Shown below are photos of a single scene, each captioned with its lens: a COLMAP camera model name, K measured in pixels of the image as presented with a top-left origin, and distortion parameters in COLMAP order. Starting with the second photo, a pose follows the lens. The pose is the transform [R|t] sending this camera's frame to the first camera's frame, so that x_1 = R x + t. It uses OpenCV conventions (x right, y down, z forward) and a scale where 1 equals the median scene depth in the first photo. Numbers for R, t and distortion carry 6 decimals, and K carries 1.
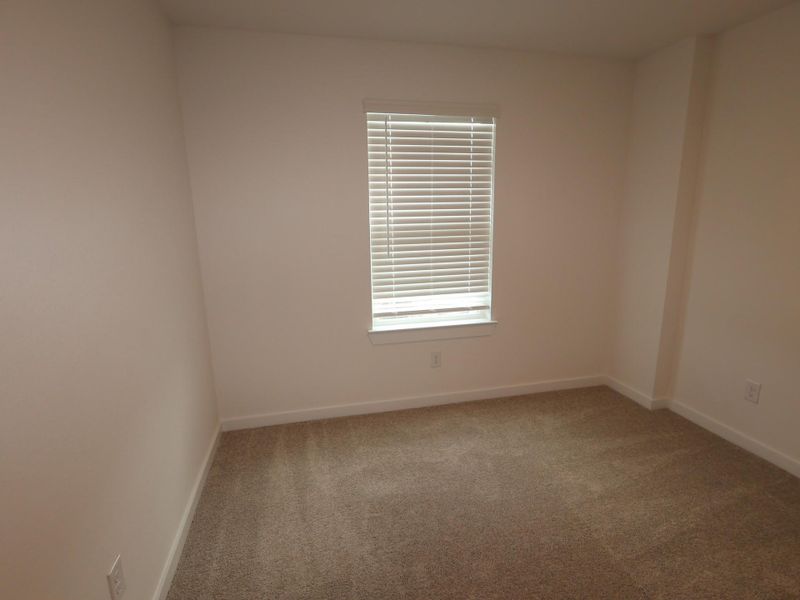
lens RADIAL K [[410.8, 0, 398.6], [0, 410.8, 304.7], [0, 0, 1]] dist [-0.001551, 0.000568]
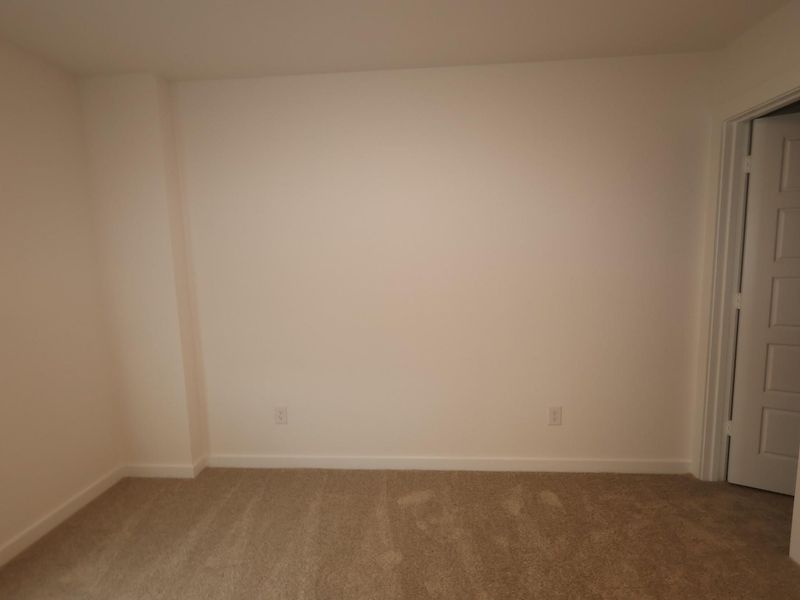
lens RADIAL K [[410.8, 0, 398.6], [0, 410.8, 304.7], [0, 0, 1]] dist [-0.001551, 0.000568]
pose [[0.310763, -0.120275, 0.942847, -0.049207], [0.237718, 0.970272, 0.045421, -0.047117], [-0.920281, 0.210017, 0.330116, 0.222524]]
